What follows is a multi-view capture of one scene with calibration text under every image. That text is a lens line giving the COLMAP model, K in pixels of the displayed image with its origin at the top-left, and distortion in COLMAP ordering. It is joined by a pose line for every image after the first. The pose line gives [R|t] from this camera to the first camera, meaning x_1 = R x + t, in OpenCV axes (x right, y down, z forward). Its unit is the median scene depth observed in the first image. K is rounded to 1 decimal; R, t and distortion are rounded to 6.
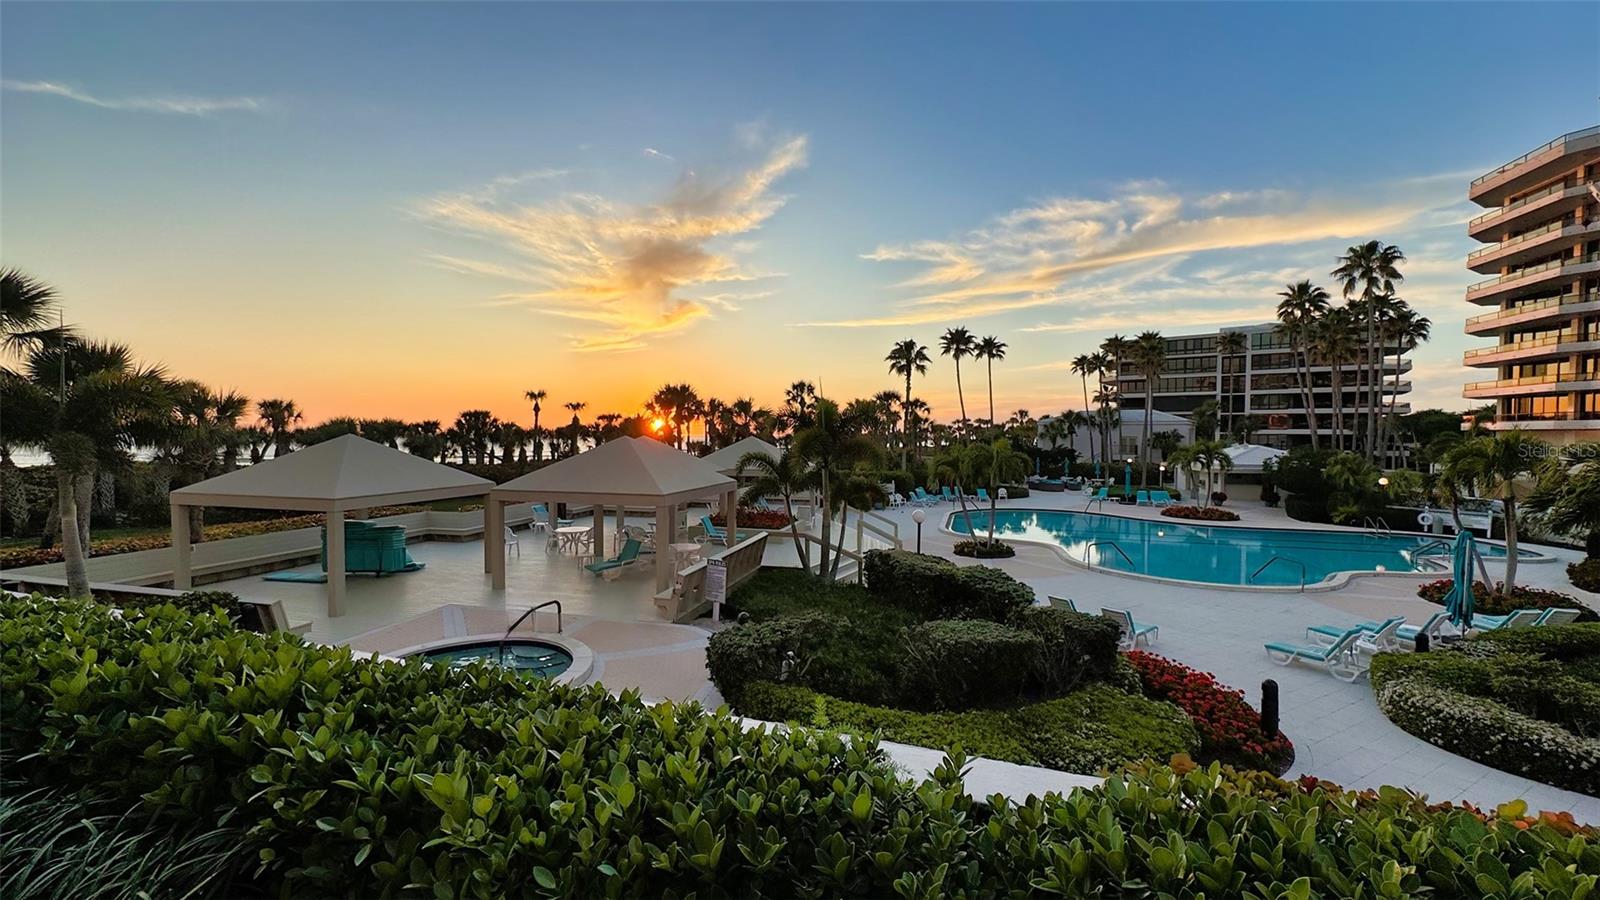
lens RADIAL K [[634.8, 0, 798.2], [0, 634.8, 443.7], [0, 0, 1]] dist [0.000798, 0.000029]
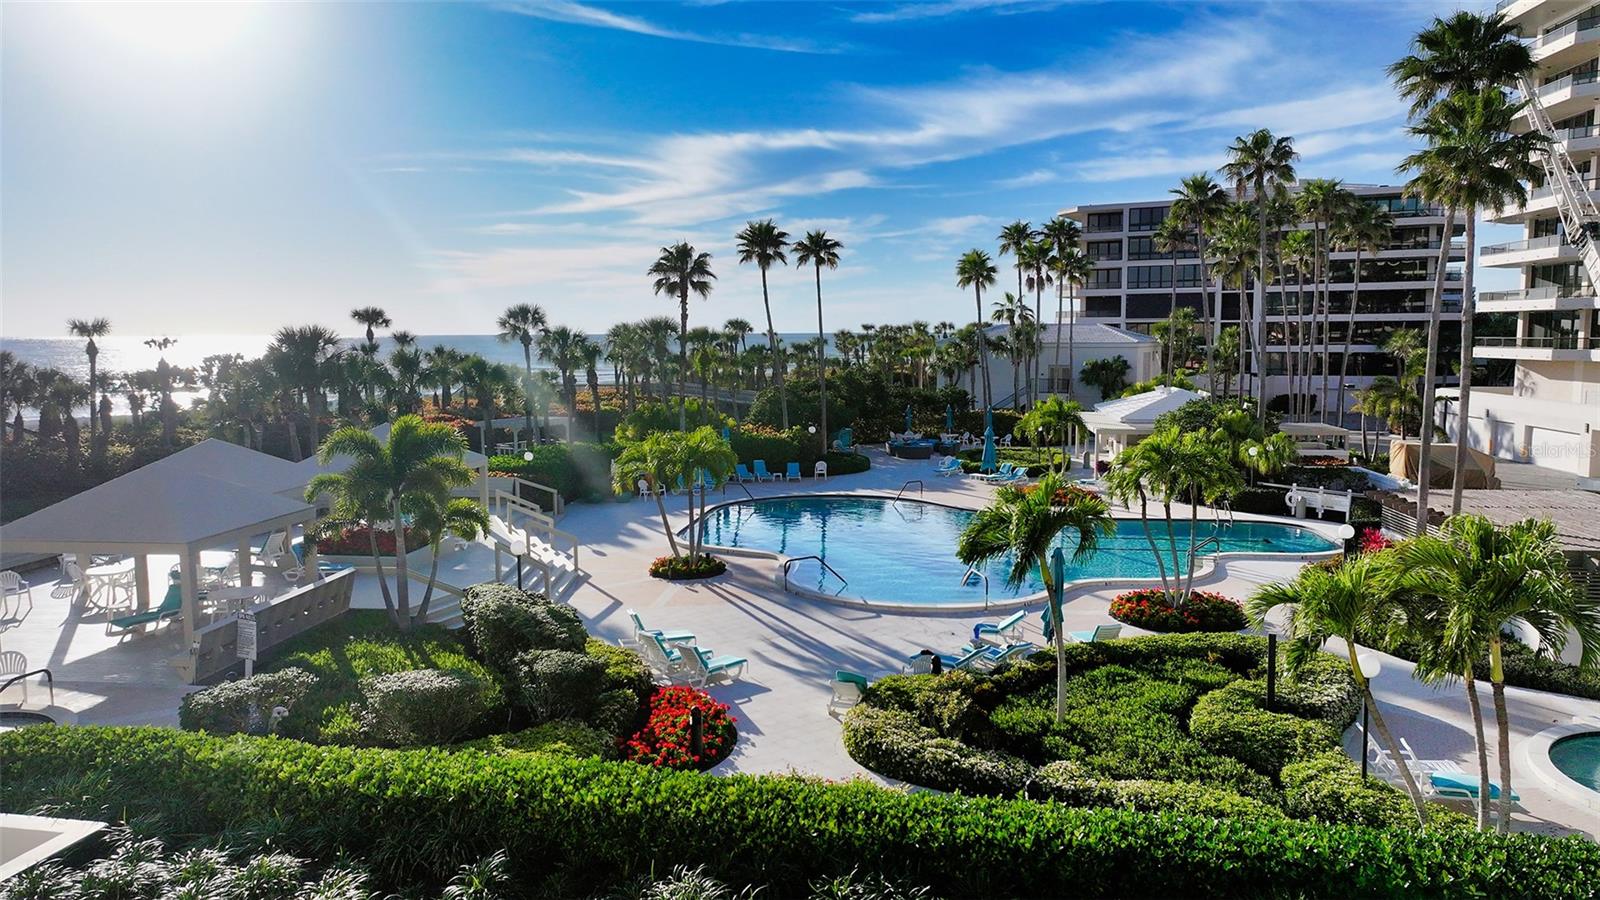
lens RADIAL K [[1121.6, 0, 799.4], [0, 1121.6, 450.4], [0, 0, 1]] dist [0.005481, 0.004222]
pose [[0.990455, -0.025187, 0.135515, 0.123770], [0.012413, 0.995467, 0.094291, -0.053880], [-0.137276, -0.091709, 0.986278, -0.190724]]
